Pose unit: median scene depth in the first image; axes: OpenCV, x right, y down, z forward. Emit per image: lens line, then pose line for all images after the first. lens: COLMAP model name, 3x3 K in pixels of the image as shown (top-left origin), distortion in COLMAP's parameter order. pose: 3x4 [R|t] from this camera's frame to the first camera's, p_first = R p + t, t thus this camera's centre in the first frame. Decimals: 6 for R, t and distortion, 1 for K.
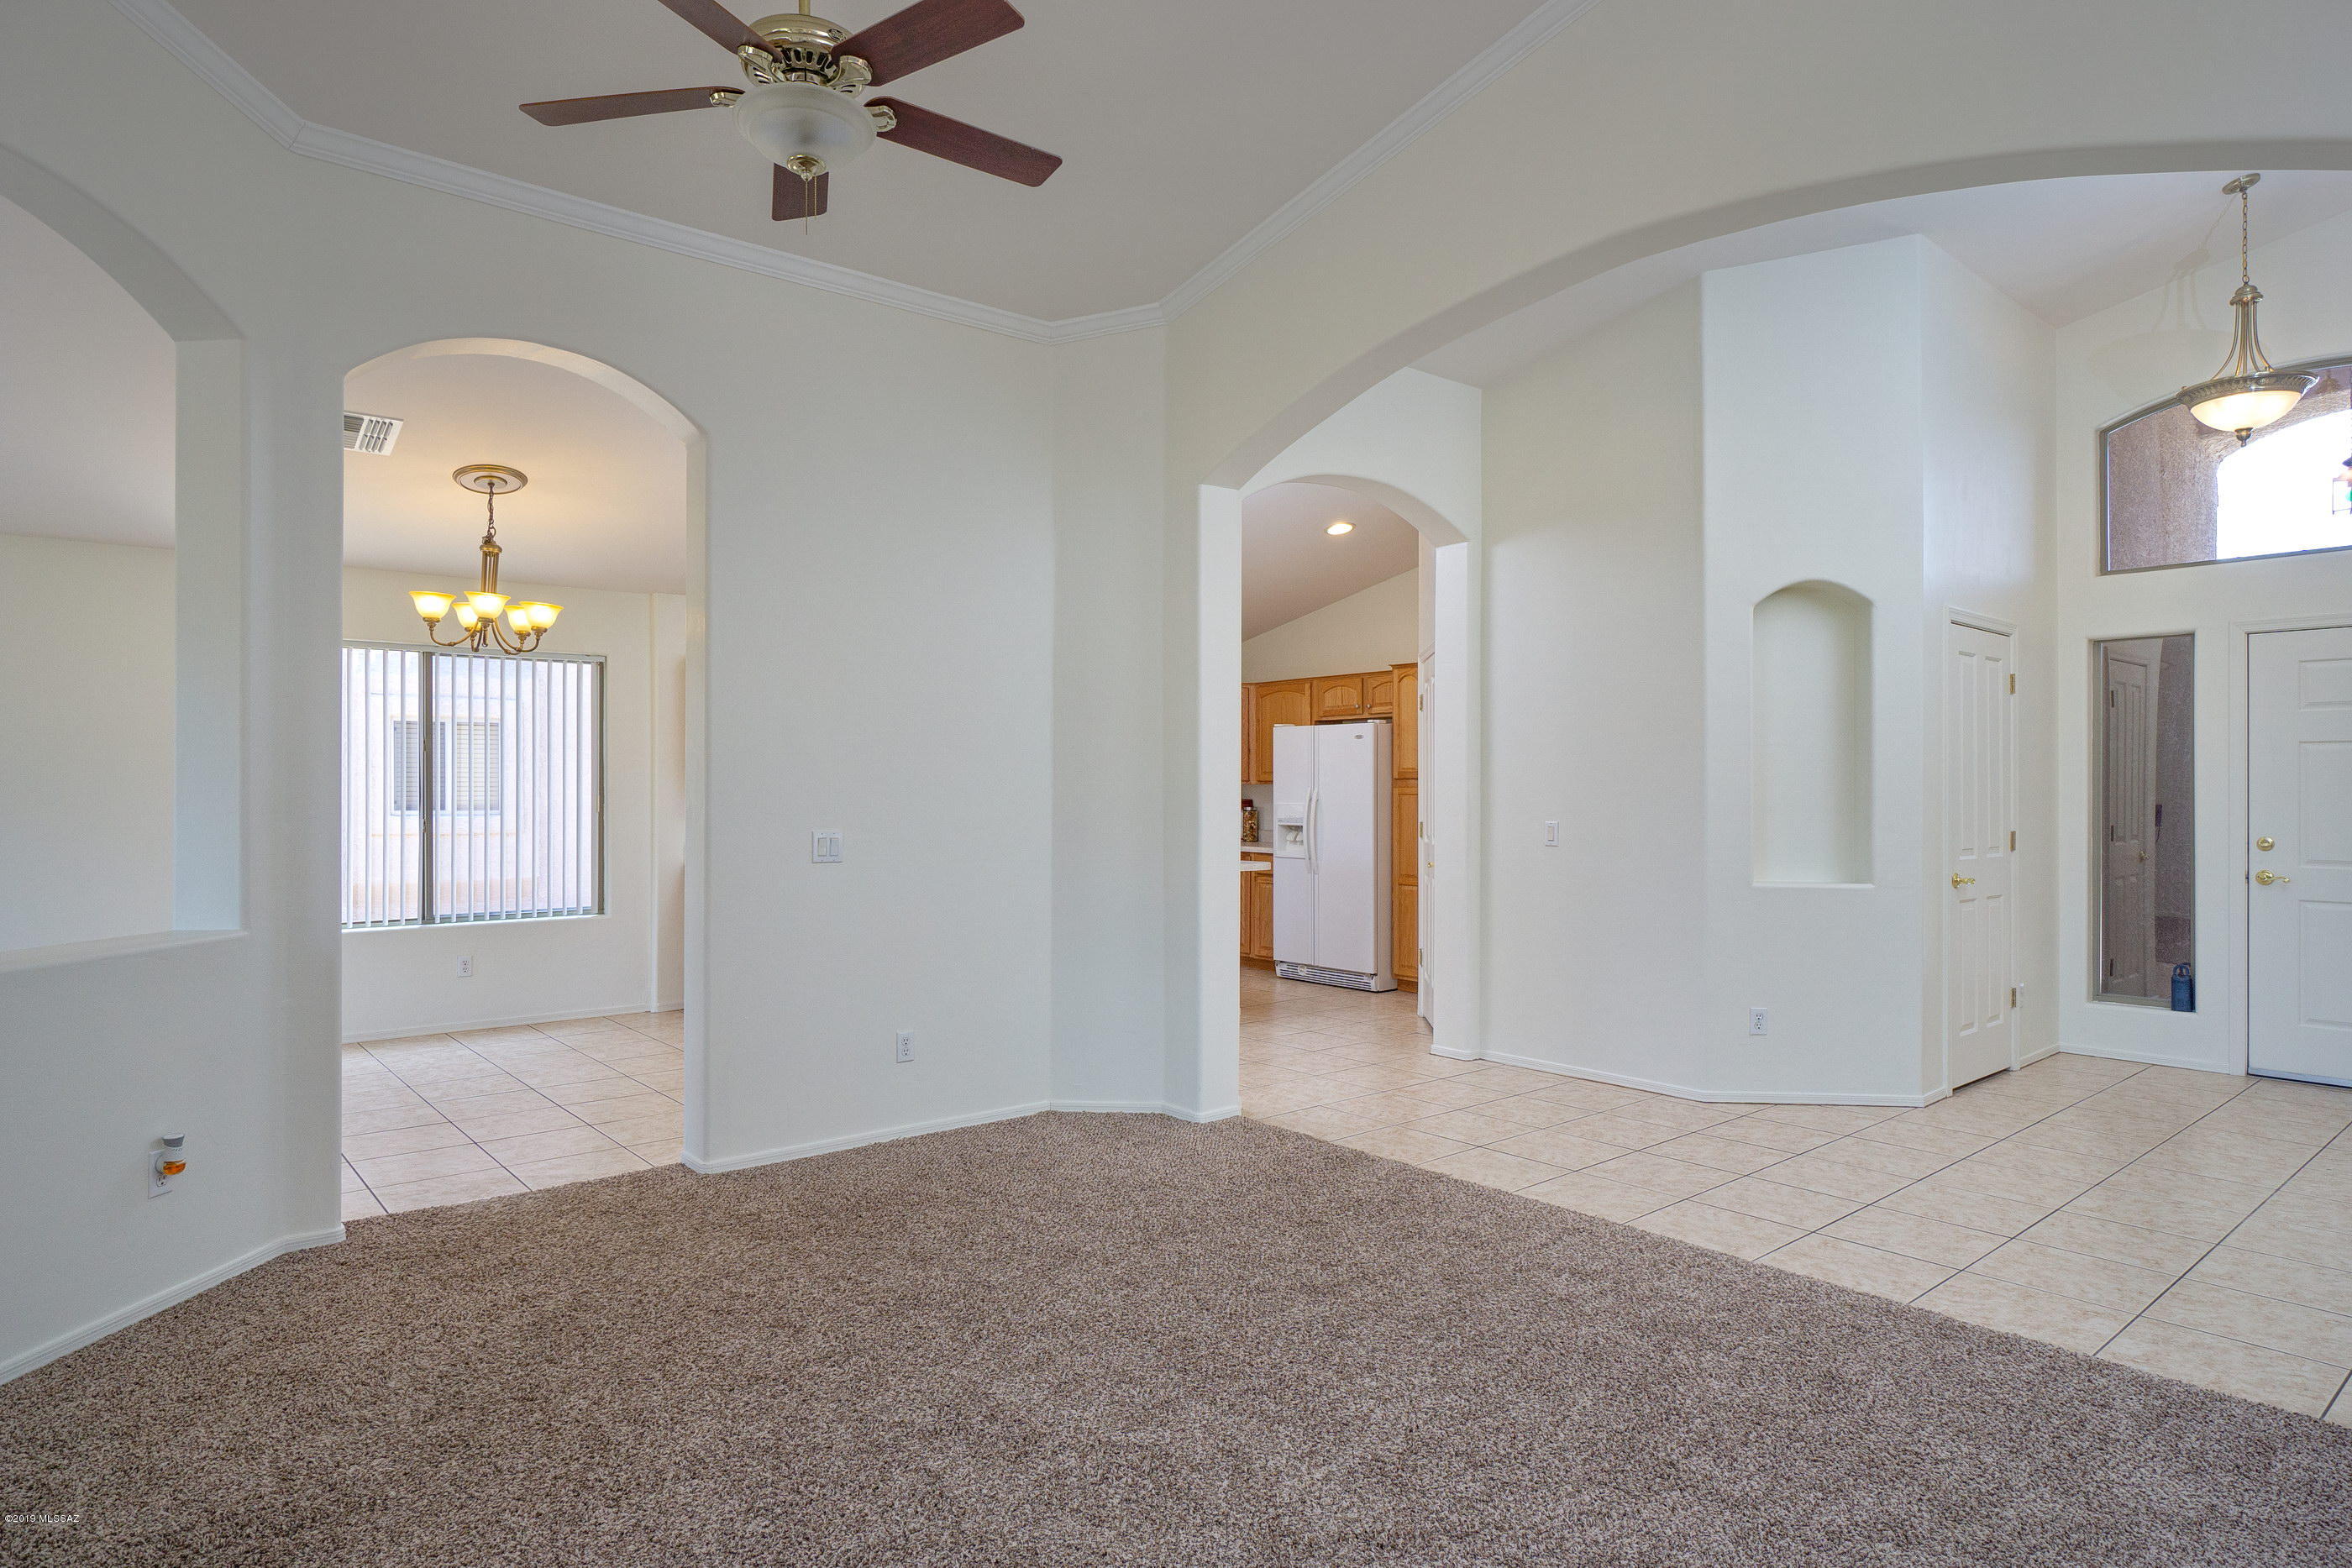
lens RADIAL K [[1347.1, 0, 1176.0], [0, 1347.1, 784.0], [0, 0, 1]] dist [0.000729, 0.000554]
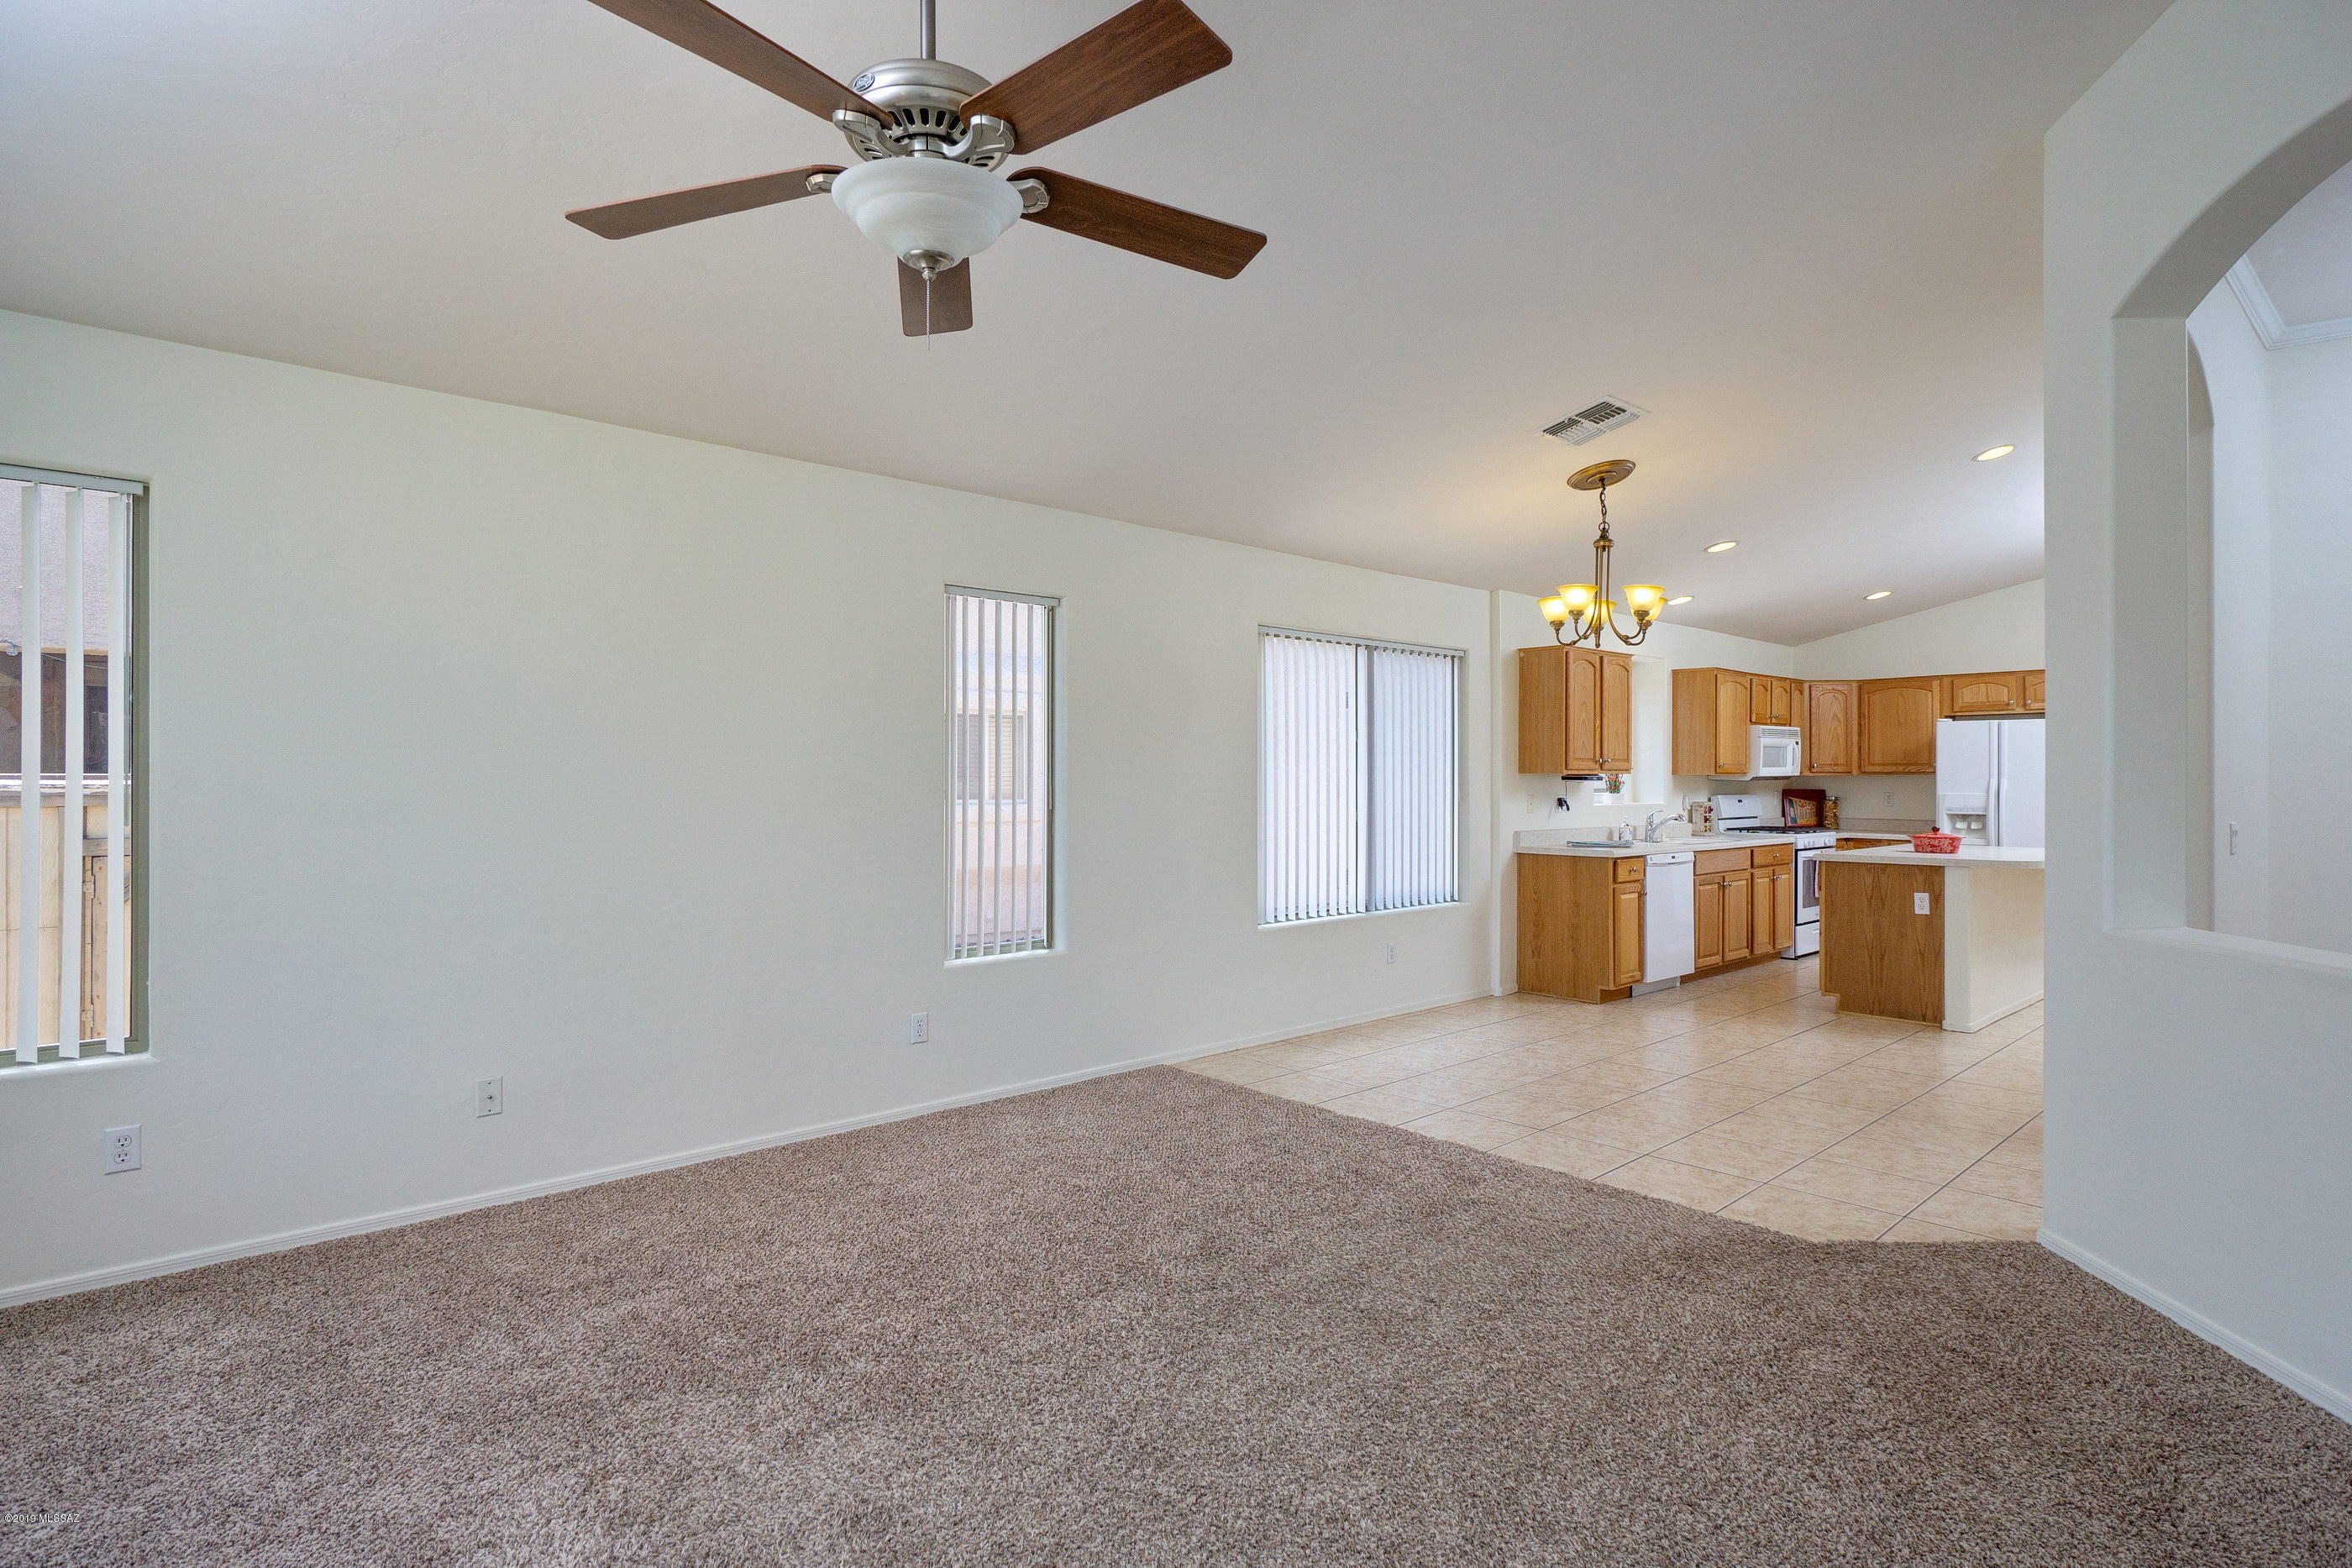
lens RADIAL K [[1192.0, 0, 1176.0], [0, 1192.0, 784.0], [0, 0, 1]] dist [-0.006273, -0.000406]
pose [[0.999540, -0.000510, 0.030323, -0.557749], [0.000176, 0.999939, 0.011022, -0.003460], [-0.030327, -0.011011, 0.999479, 0.079821]]
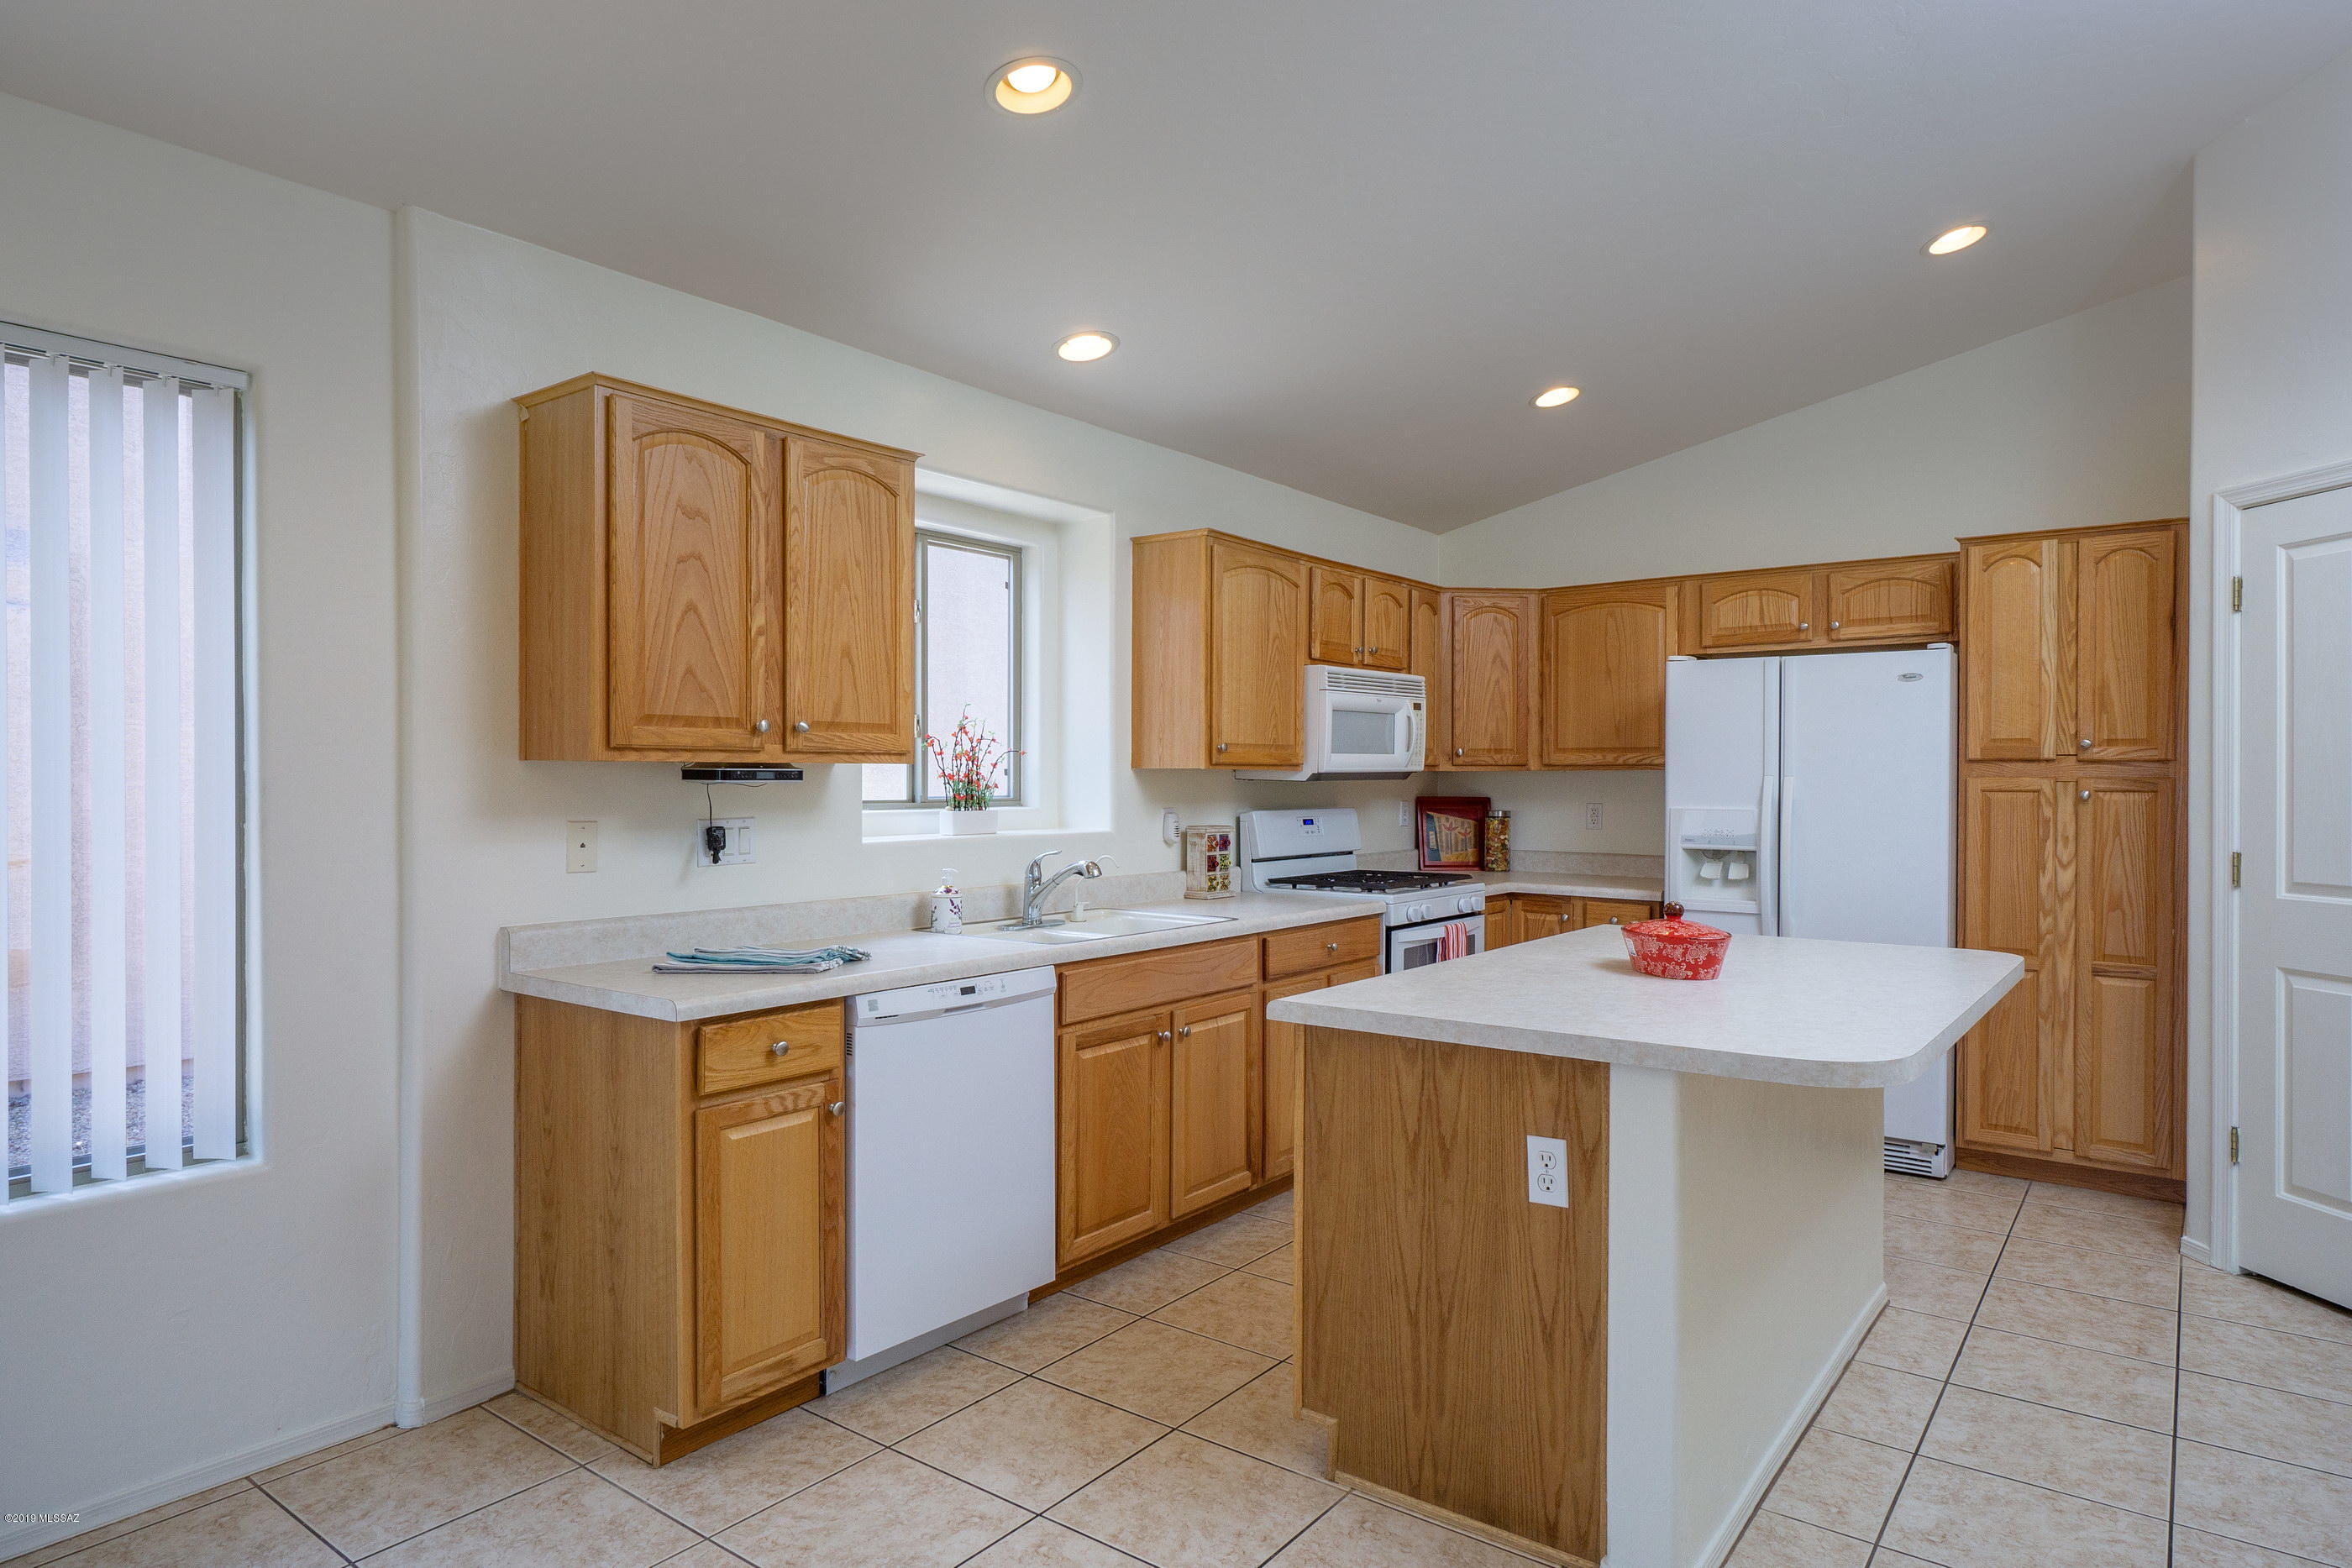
lens RADIAL K [[1347.1, 0, 1176.0], [0, 1347.1, 784.0], [0, 0, 1]] dist [0.000729, 0.000554]
pose [[0.978688, -0.000207, 0.205351, -0.224021], [-0.002497, 0.999914, 0.012907, -0.000929], [-0.205336, -0.013144, 0.978603, 0.525047]]
